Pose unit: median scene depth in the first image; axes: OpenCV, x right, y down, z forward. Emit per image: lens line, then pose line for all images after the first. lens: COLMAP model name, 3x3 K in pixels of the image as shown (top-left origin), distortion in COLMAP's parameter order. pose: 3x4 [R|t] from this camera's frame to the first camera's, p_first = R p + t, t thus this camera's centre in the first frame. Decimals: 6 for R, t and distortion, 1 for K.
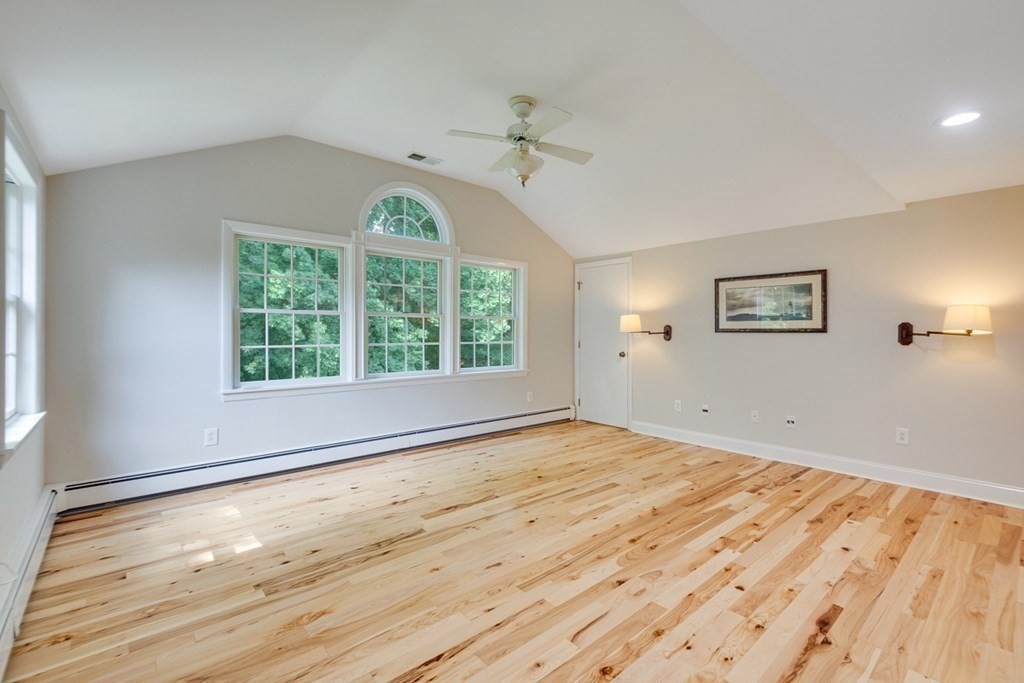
lens RADIAL K [[455.2, 0, 512.6], [0, 455.2, 330.9], [0, 0, 1]] dist [0.000023, -0.000065]
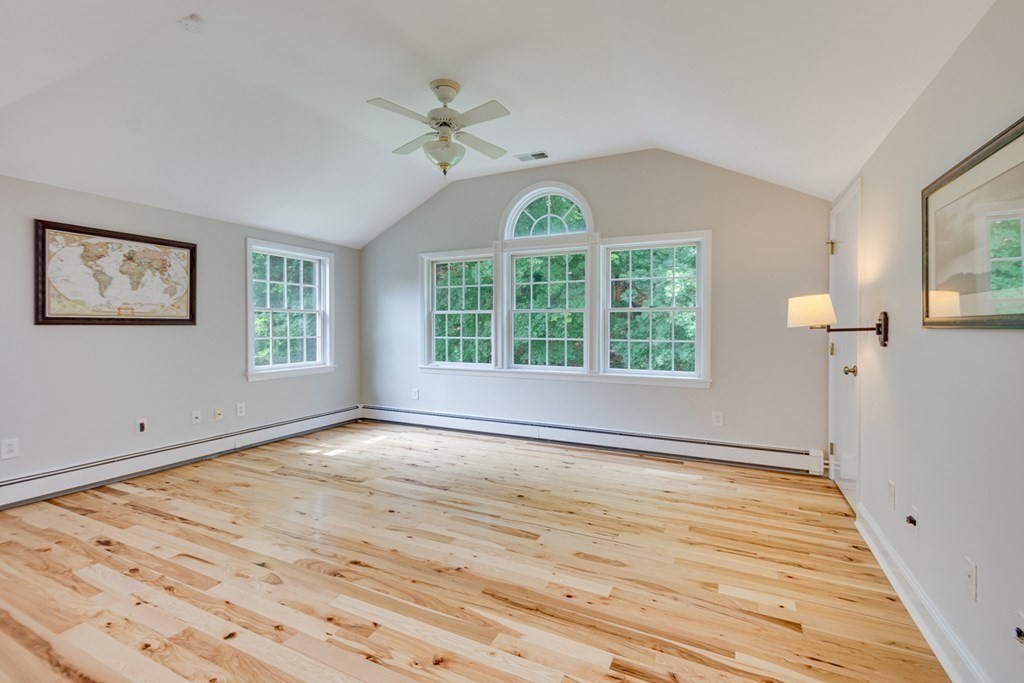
lens RADIAL K [[444.9, 0, 512.1], [0, 444.9, 331.4], [0, 0, 1]] dist [0.002007, 0.000569]
pose [[0.397978, 0.007749, -0.917362, 0.918114], [0.001991, 0.999955, 0.009310, 0.003420], [0.917393, -0.005532, 0.397945, 0.732509]]
